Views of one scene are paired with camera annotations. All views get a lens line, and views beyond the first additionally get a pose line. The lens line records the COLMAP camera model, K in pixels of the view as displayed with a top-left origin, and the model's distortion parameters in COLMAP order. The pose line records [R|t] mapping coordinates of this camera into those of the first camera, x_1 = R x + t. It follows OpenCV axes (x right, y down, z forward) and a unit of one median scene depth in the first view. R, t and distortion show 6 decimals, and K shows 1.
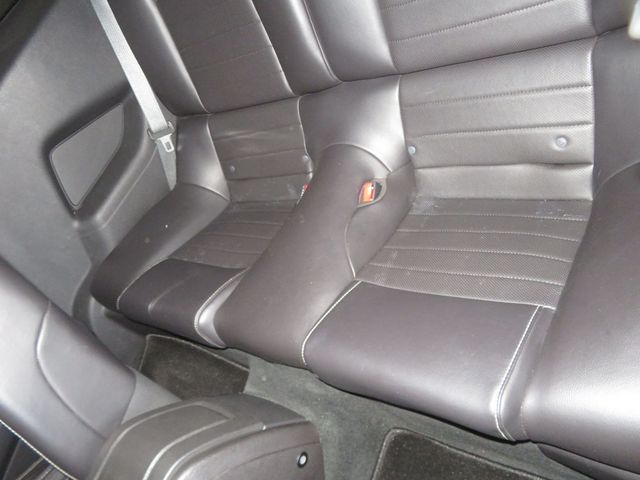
lens RADIAL K [[458.4, 0, 323.1], [0, 458.4, 233.4], [0, 0, 1]] dist [-0.009618, 0.002289]
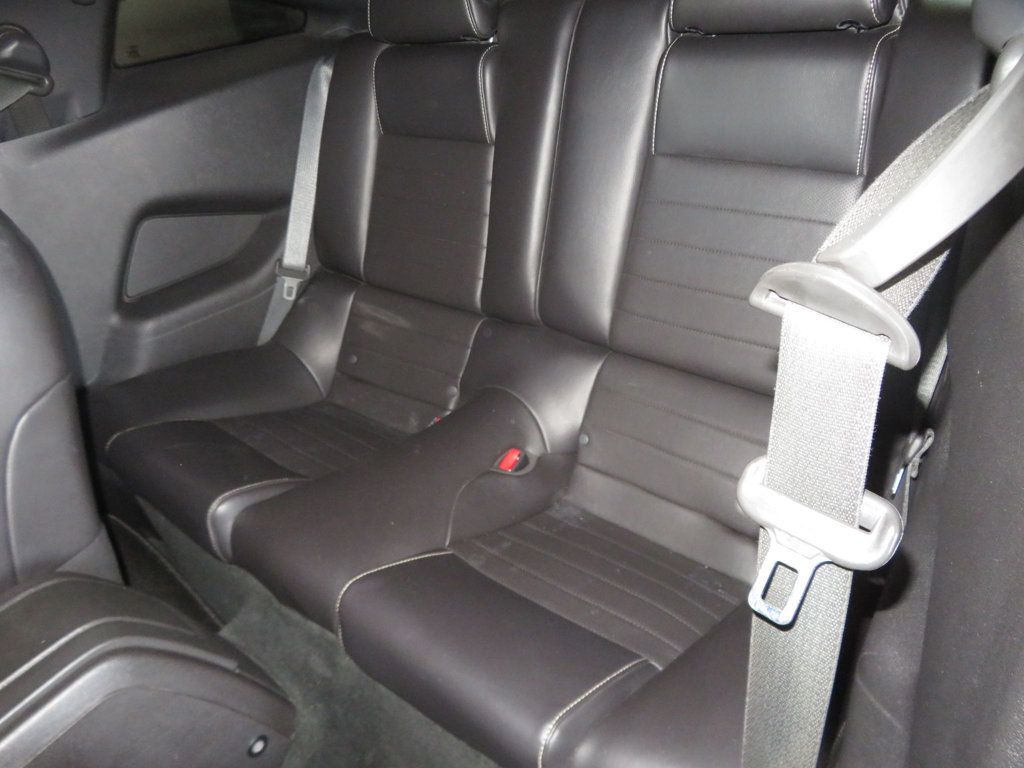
lens RADIAL K [[733.4, 0, 516.9], [0, 733.4, 373.5], [0, 0, 1]] dist [-0.009618, 0.002289]
pose [[0.878728, 0.475592, 0.040615, -0.010415], [-0.445089, 0.847154, -0.290218, 0.134148], [-0.172432, 0.236945, 0.956098, -0.198381]]
